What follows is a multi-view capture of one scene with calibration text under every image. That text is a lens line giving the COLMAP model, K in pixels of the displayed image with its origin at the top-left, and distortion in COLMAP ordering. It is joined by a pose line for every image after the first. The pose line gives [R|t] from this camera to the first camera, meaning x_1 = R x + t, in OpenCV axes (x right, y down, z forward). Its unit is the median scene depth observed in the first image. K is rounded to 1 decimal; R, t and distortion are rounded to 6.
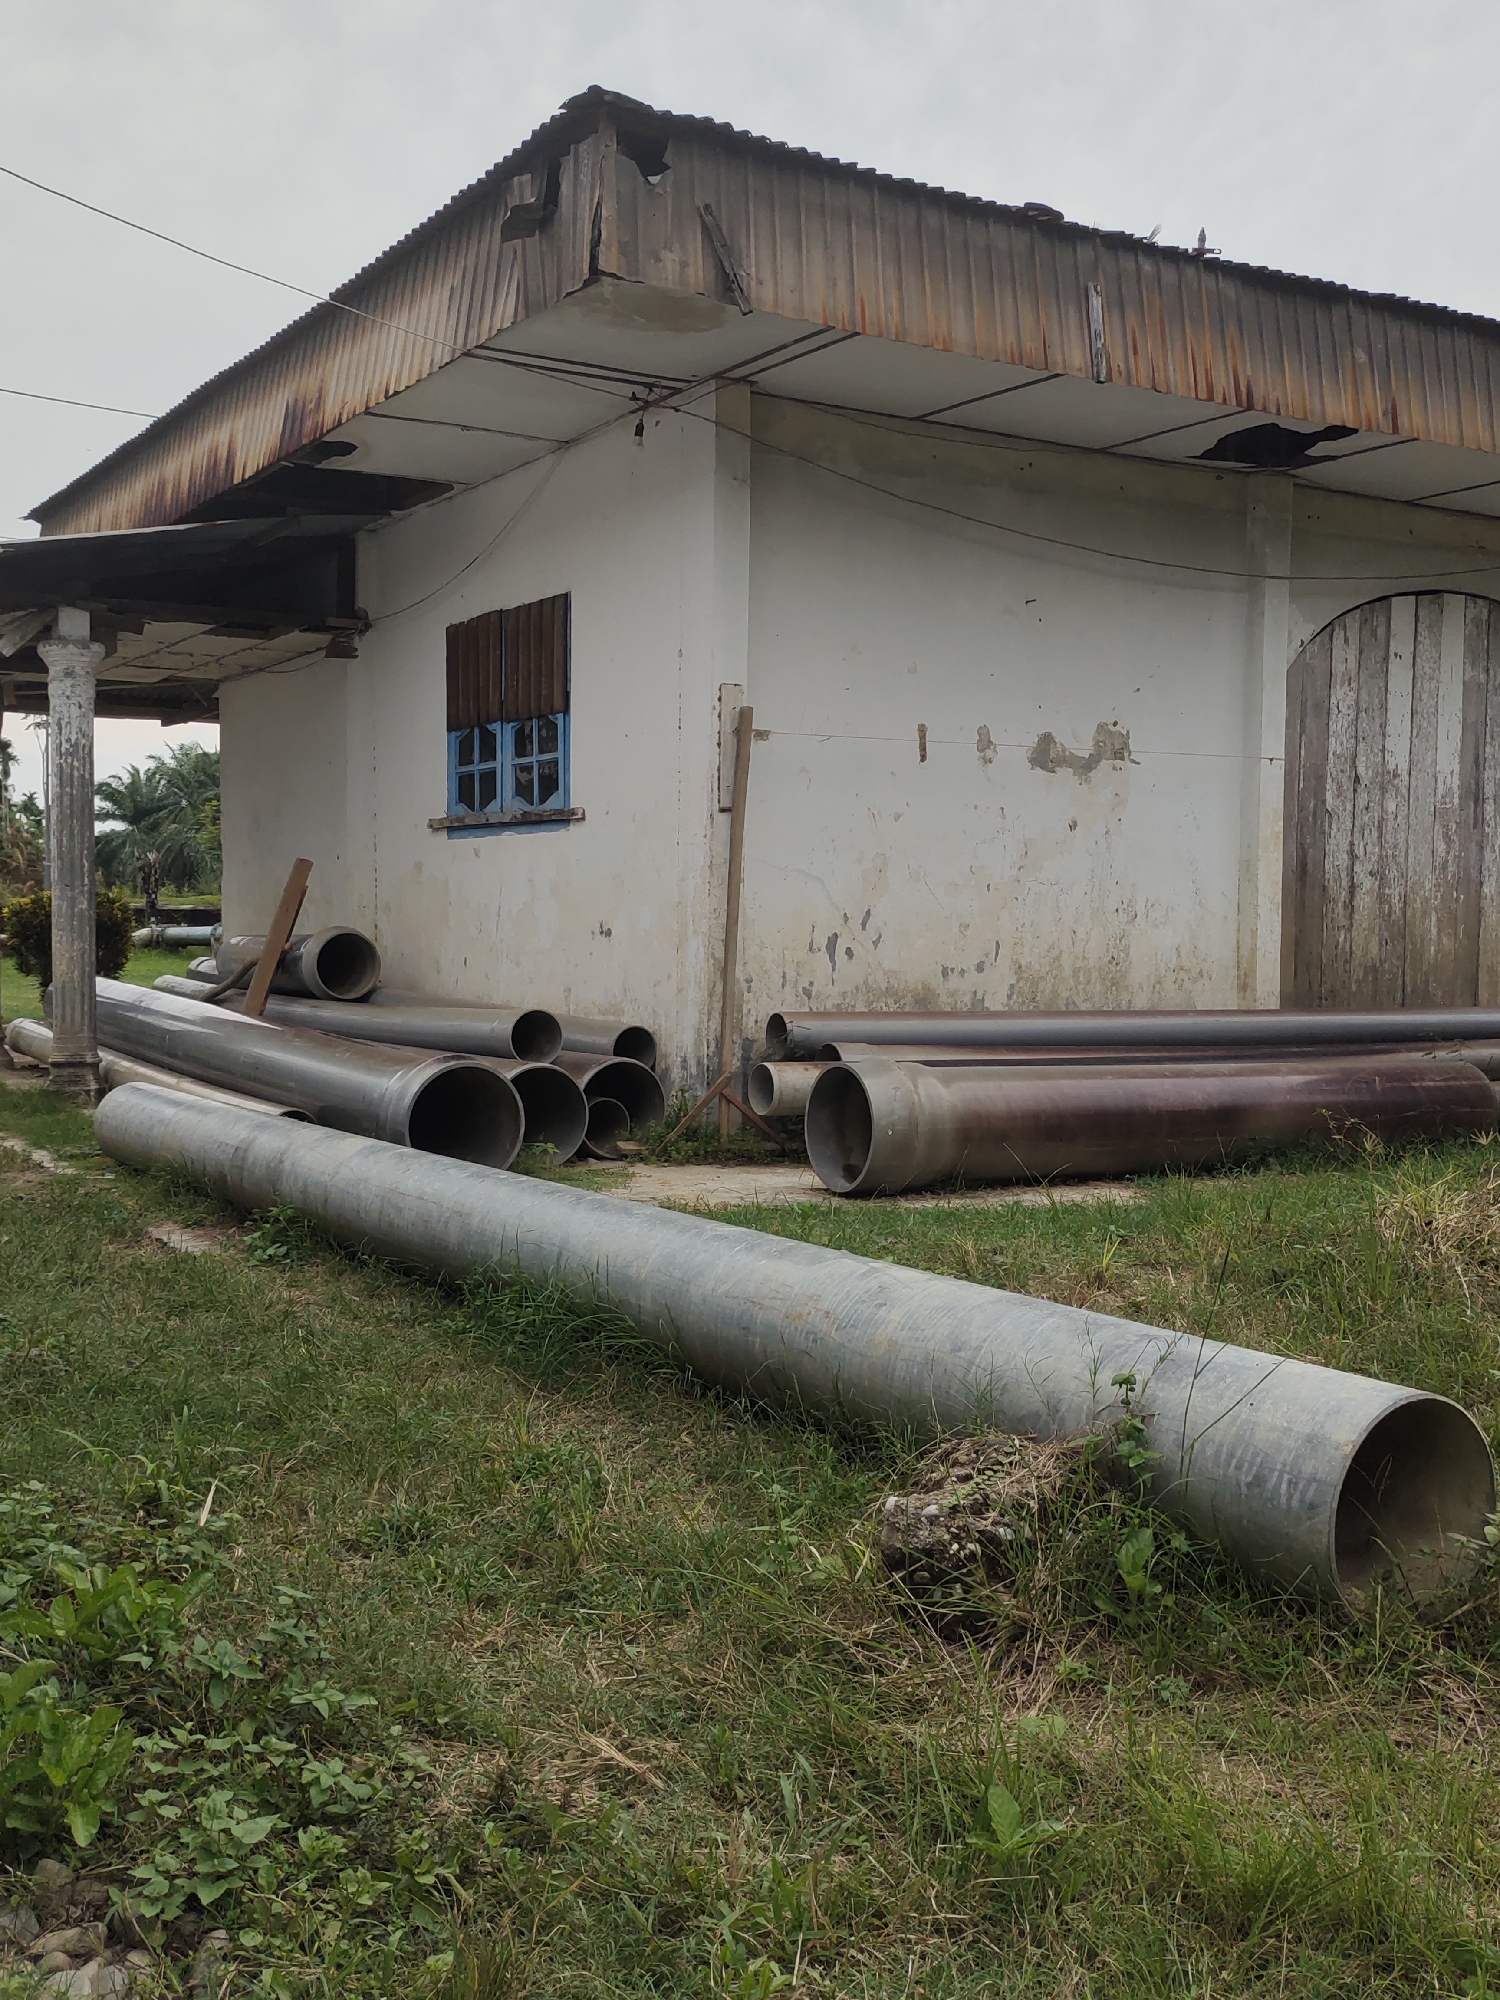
lens RADIAL K [[1918.8, 0, 757.1], [0, 1918.8, 992.7], [0, 0, 1]] dist [0.010435, 0.000000]
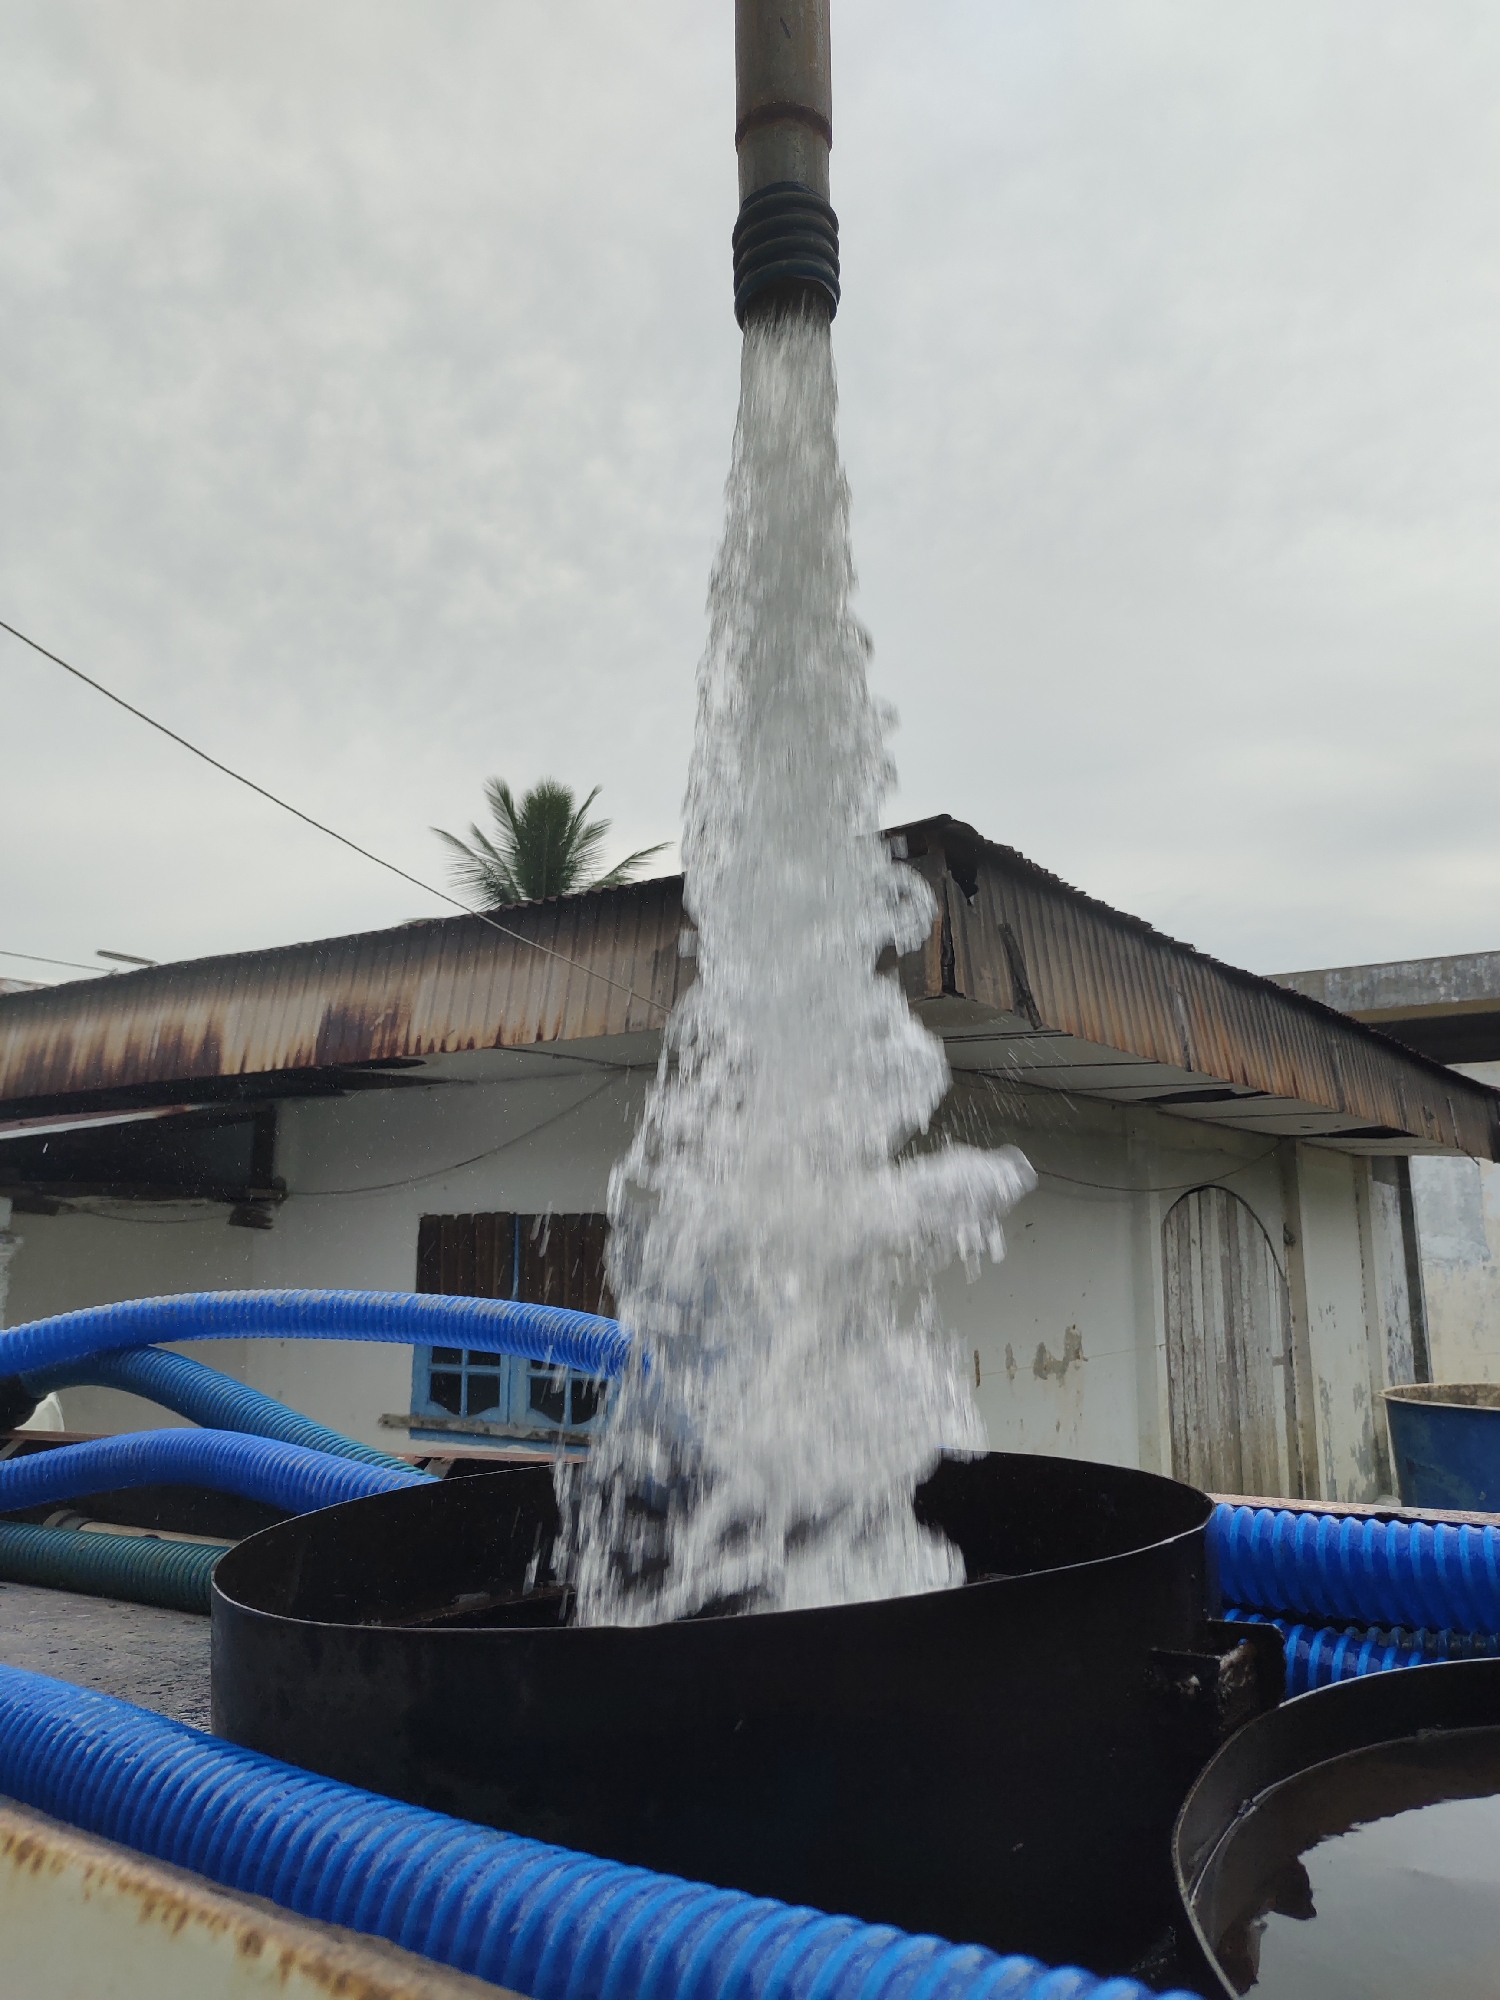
lens RADIAL K [[1490.5, 0, 751.5], [0, 1490.5, 1008.9], [0, 0, 1]] dist [0.016476, -0.026770]
pose [[0.921123, 0.057325, 0.385029, -0.318116], [0.022022, 0.979840, -0.198568, -0.145403], [-0.388649, 0.191385, 0.901290, 0.235141]]
